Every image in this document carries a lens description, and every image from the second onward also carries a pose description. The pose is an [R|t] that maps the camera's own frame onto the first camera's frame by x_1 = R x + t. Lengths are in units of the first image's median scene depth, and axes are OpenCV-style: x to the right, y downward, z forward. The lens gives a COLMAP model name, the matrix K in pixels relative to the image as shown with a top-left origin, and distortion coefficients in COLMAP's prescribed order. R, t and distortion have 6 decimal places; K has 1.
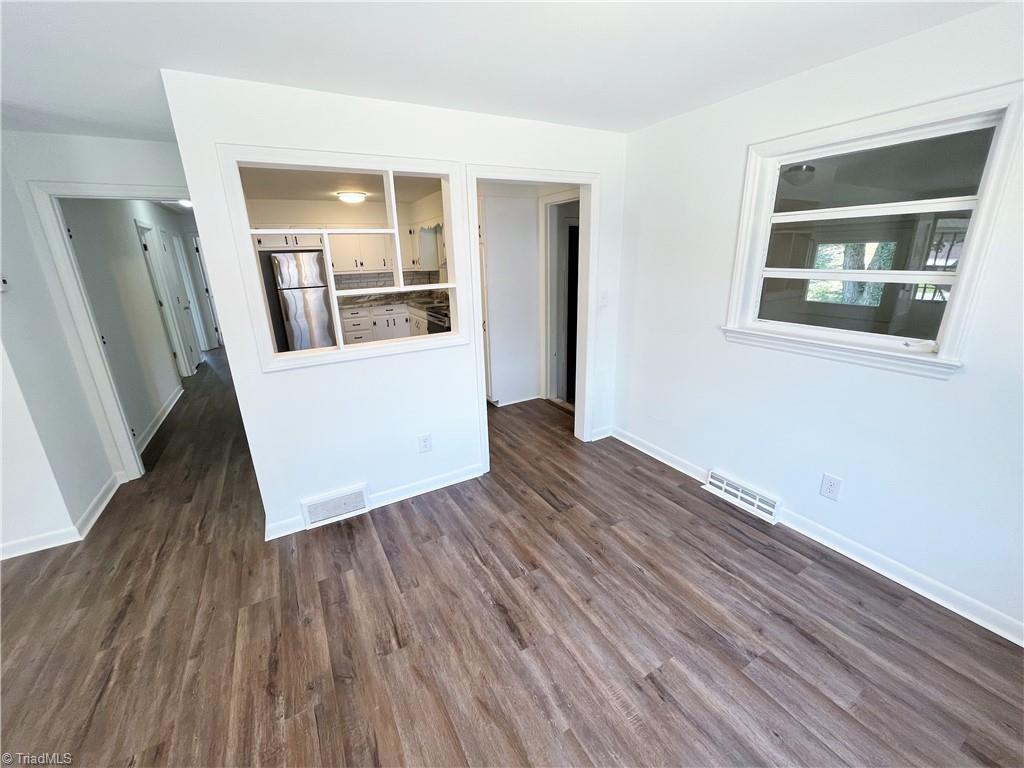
lens RADIAL K [[411.9, 0, 512.0], [0, 411.9, 384.0], [0, 0, 1]] dist [-0.000529, -0.000007]
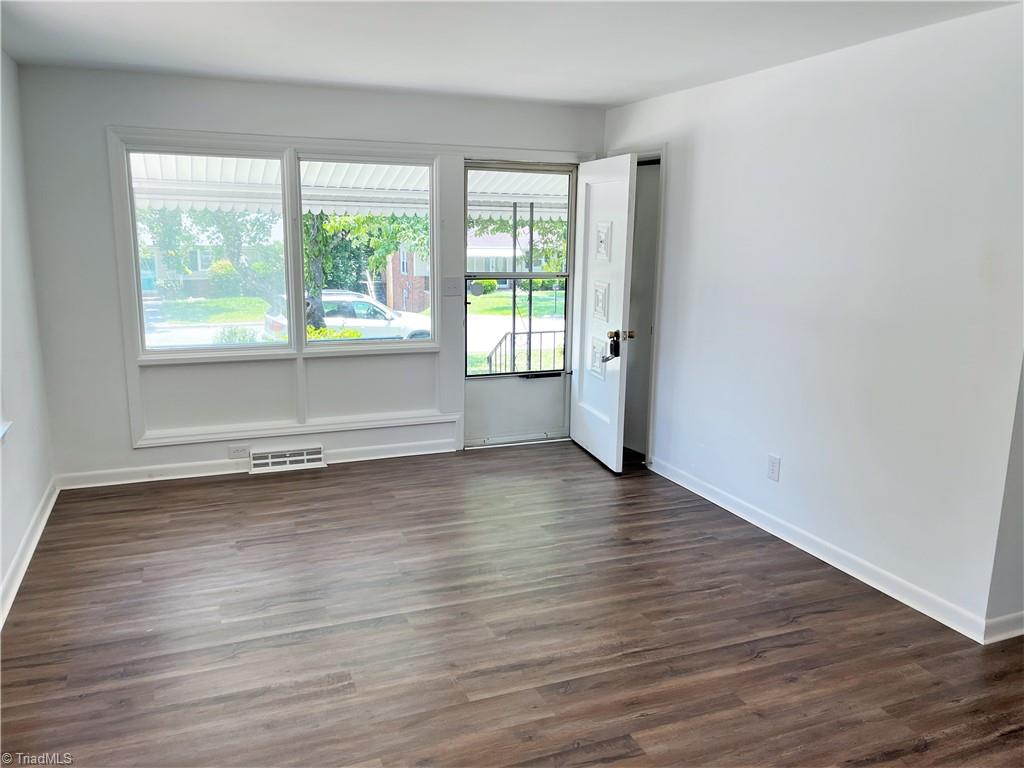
lens RADIAL K [[806.7, 0, 516.1], [0, 806.7, 389.3], [0, 0, 1]] dist [0.089395, -0.121264]
pose [[-0.121429, 0.221145, -0.967652, 0.215086], [-0.311660, 0.917071, 0.248695, -0.087122], [0.942403, 0.331778, -0.042437, 0.288129]]
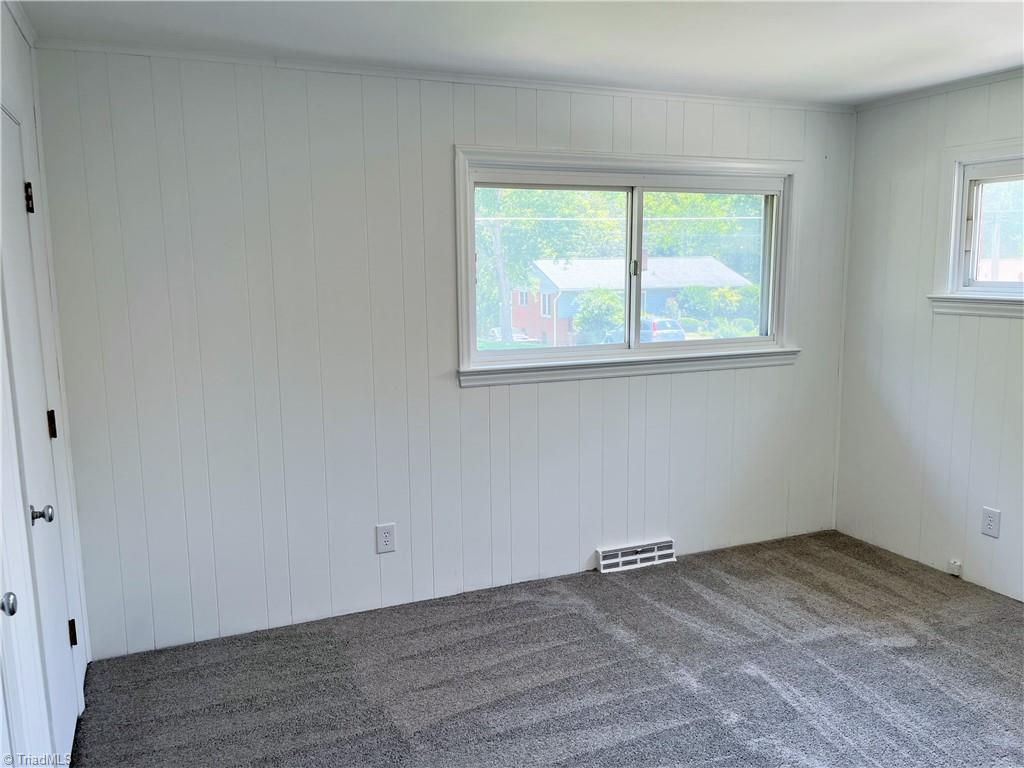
lens RADIAL K [[806.7, 0, 516.1], [0, 806.7, 389.3], [0, 0, 1]] dist [0.089395, -0.121264]
pose [[0.097668, -0.124641, 0.987383, -1.320017], [0.307876, 0.947243, 0.089120, -0.347732], [-0.946400, 0.295287, 0.130889, 1.155007]]
